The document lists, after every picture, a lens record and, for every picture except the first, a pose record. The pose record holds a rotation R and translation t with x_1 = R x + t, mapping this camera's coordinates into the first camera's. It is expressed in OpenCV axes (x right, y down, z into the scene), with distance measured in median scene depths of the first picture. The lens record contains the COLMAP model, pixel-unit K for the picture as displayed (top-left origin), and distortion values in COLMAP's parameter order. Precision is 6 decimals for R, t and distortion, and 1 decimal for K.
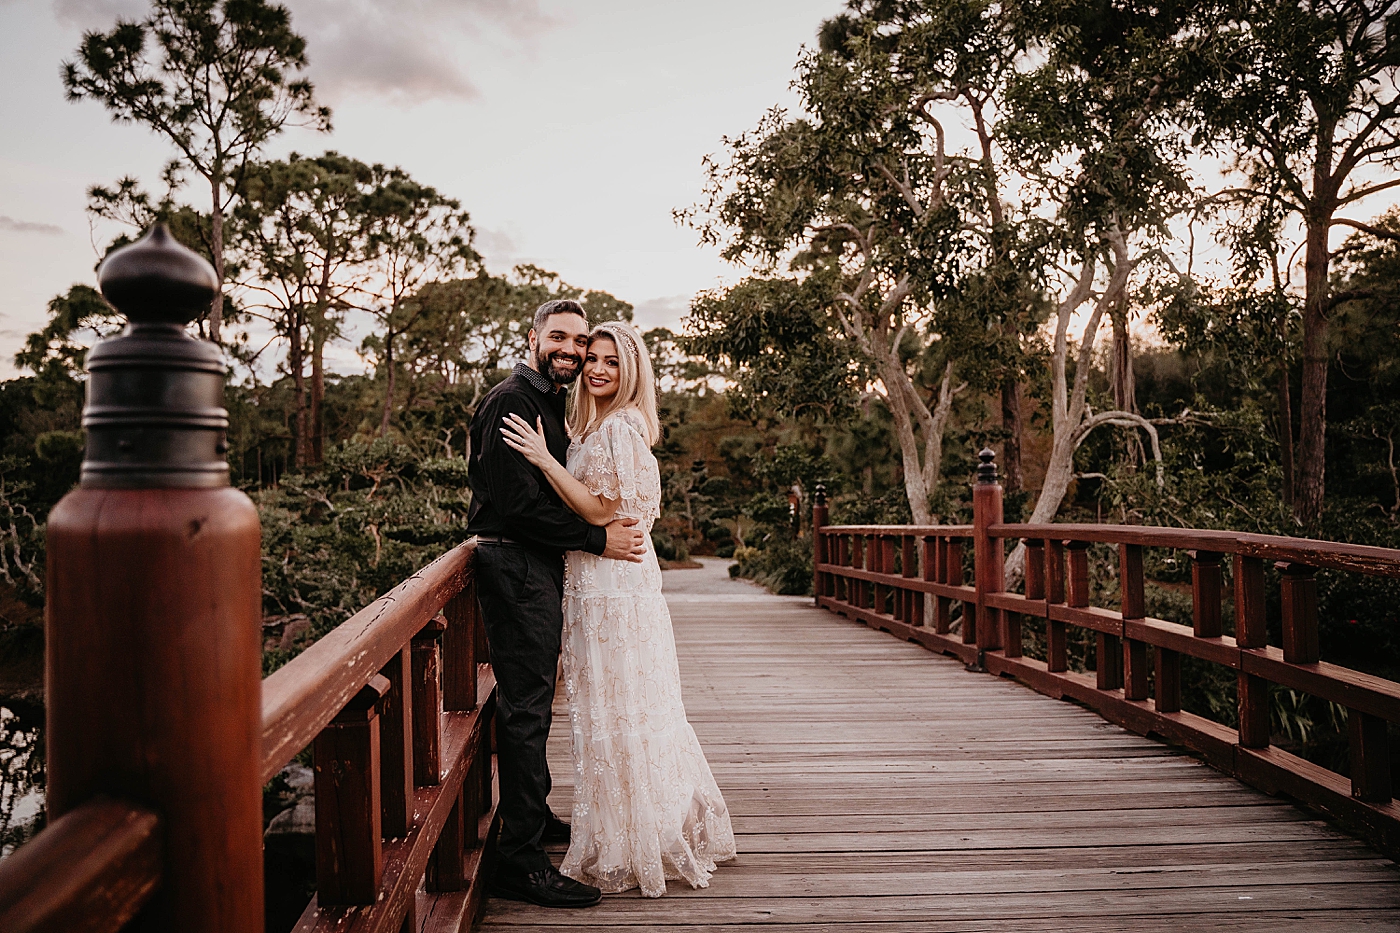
lens RADIAL K [[1128.5, 0, 700.0], [0, 1128.5, 466.5], [0, 0, 1]] dist [-0.112681, 0.002829]
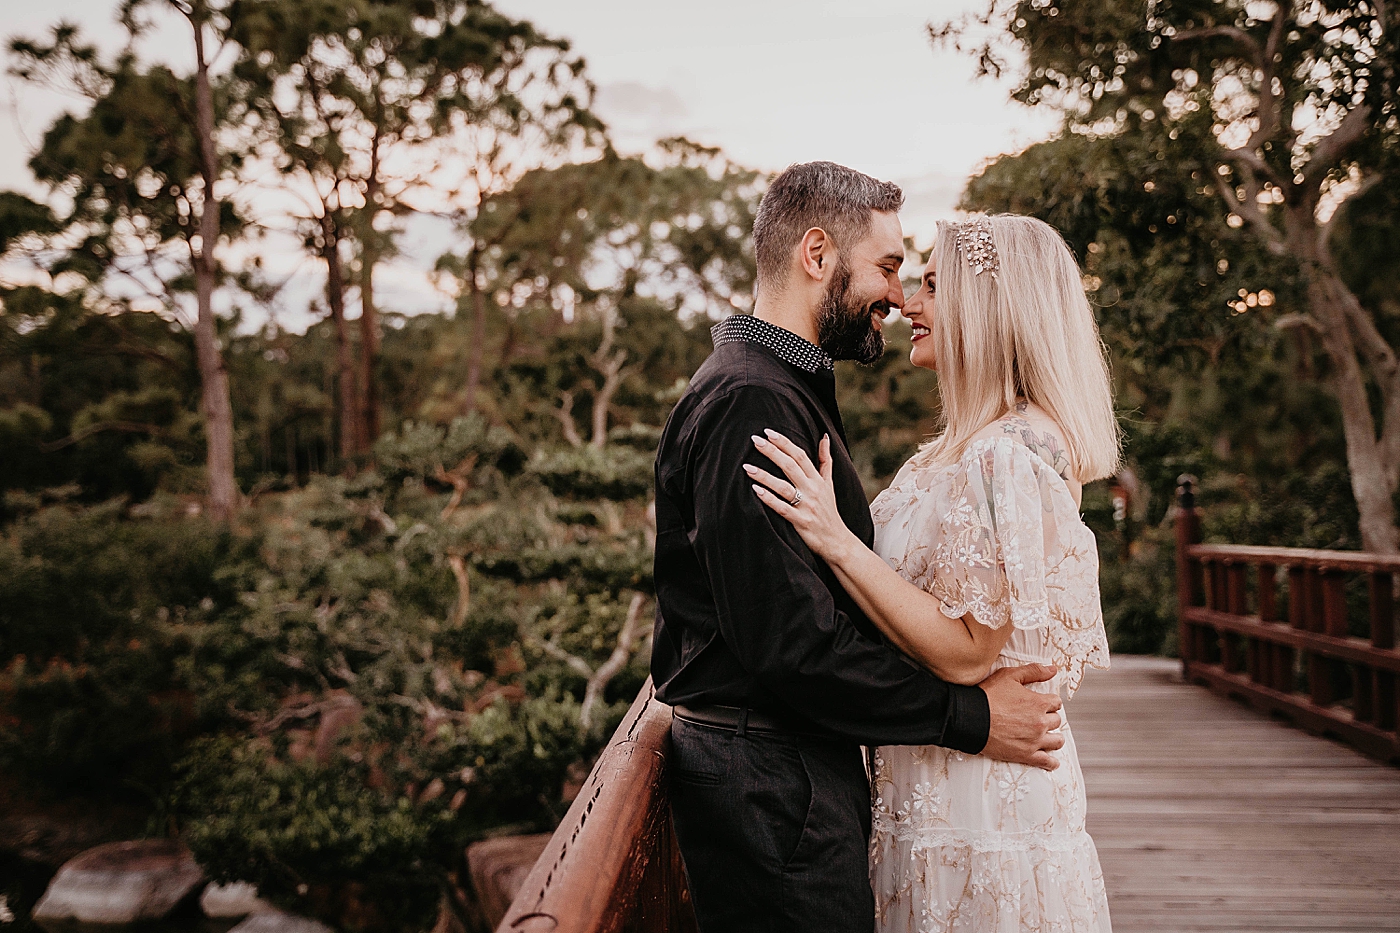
lens RADIAL K [[1533.4, 0, 700.0], [0, 1533.4, 466.5], [0, 0, 1]] dist [-0.007318, -0.033593]
pose [[0.991325, -0.022377, -0.129518, -0.030869], [0.026472, 0.999200, 0.029982, -0.014106], [0.128743, -0.033150, 0.991124, 0.115817]]
